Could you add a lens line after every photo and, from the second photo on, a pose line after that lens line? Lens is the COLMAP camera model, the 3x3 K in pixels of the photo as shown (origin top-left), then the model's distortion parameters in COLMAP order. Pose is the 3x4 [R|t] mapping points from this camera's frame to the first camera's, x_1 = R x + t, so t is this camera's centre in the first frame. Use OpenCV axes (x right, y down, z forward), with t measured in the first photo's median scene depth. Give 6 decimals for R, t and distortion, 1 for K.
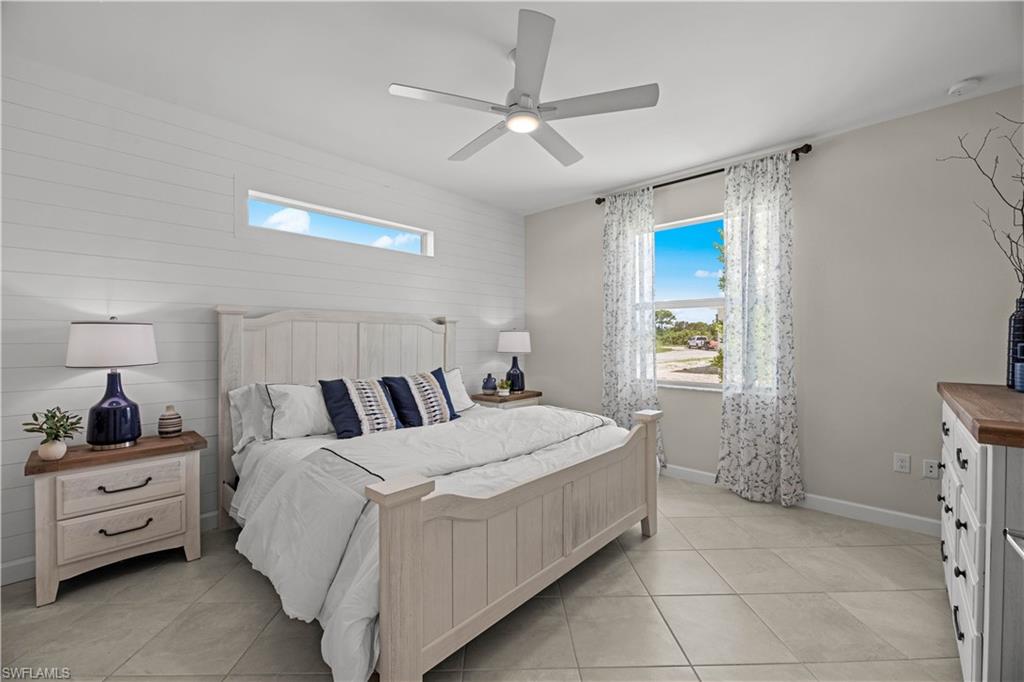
lens RADIAL K [[403.9, 0, 512.0], [0, 403.9, 340.0], [0, 0, 1]] dist [-0.020982, -0.000972]
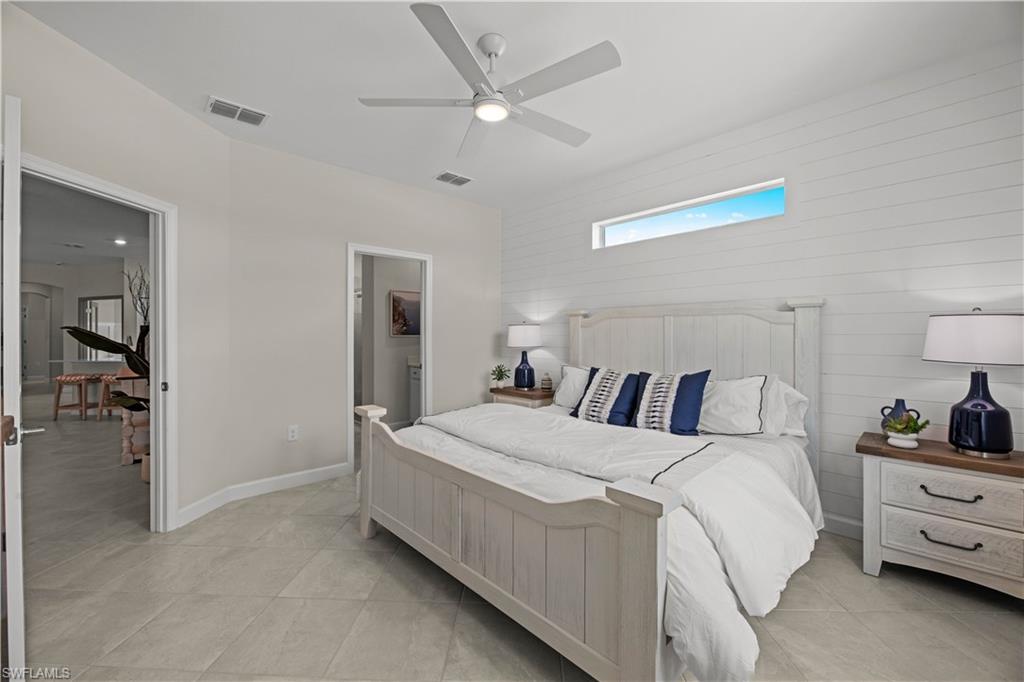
lens RADIAL K [[418.4, 0, 511.5], [0, 418.4, 335.0], [0, 0, 1]] dist [0.000940, -0.001553]
pose [[-0.055253, 0.003230, -0.998467, 0.720794], [-0.002207, 0.999992, 0.003357, 0.000692], [0.998470, 0.002389, -0.055245, 0.764973]]
